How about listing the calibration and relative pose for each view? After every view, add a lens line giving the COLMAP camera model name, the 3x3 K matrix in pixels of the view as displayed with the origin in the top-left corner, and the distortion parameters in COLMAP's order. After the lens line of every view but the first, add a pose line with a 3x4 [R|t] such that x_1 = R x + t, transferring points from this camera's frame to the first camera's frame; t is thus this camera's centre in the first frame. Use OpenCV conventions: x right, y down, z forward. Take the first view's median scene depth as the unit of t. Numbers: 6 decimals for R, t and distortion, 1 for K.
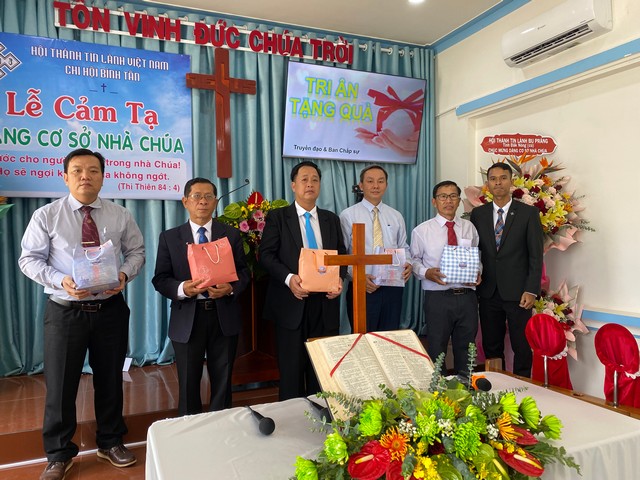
lens RADIAL K [[481.8, 0, 315.8], [0, 481.8, 237.9], [0, 0, 1]] dist [0.008214, -0.015470]
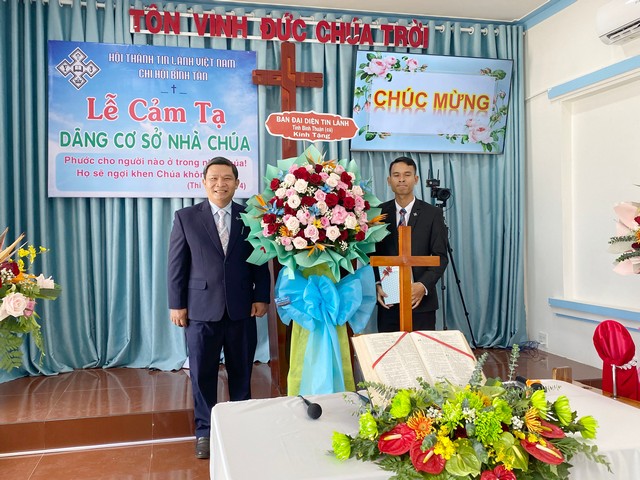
lens RADIAL K [[563.9, 0, 303.2], [0, 563.9, 224.4], [0, 0, 1]] dist [0.035043, -0.069363]
pose [[0.983324, 0.000082, -0.181862, 0.045375], [-0.003036, 0.999868, -0.015965, -0.006595], [0.181837, 0.016251, 0.983194, -0.118952]]
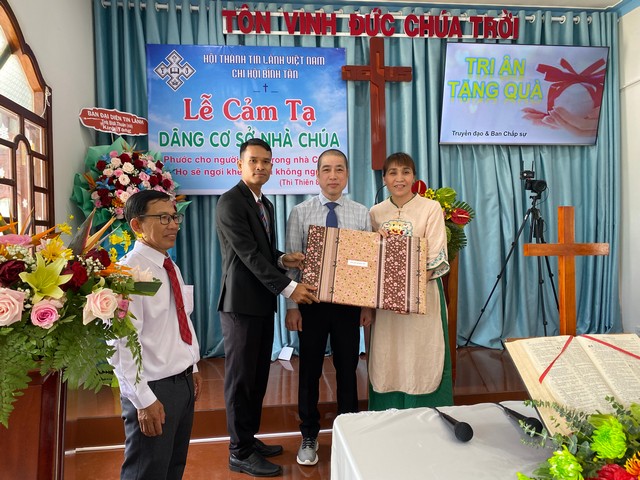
lens RADIAL K [[481.8, 0, 316.1], [0, 481.8, 239.6], [0, 0, 1]] dist [0.008214, -0.015470]
pose [[0.961271, -0.005156, -0.275556, -0.048491], [0.007333, 0.999950, 0.006871, 0.009297], [0.275507, -0.008626, 0.961260, 0.025600]]
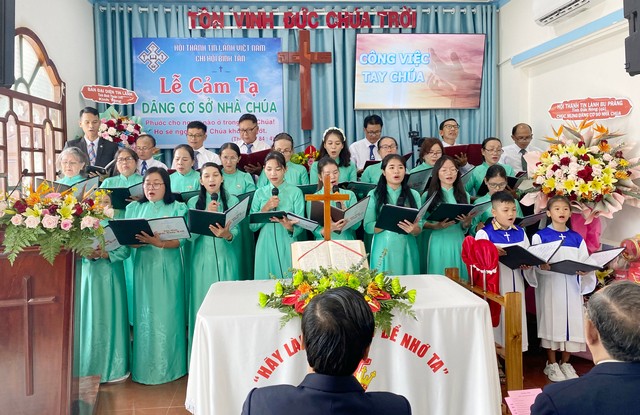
lens RADIAL K [[515.5, 0, 323.4], [0, 515.5, 184.2], [0, 0, 1]] dist [0.042008, -0.030036]
pose [[0.950554, 0.007985, -0.310457, 0.304030], [0.004364, 0.999227, 0.039061, -0.033480], [0.310529, -0.038485, 0.949785, -0.339322]]
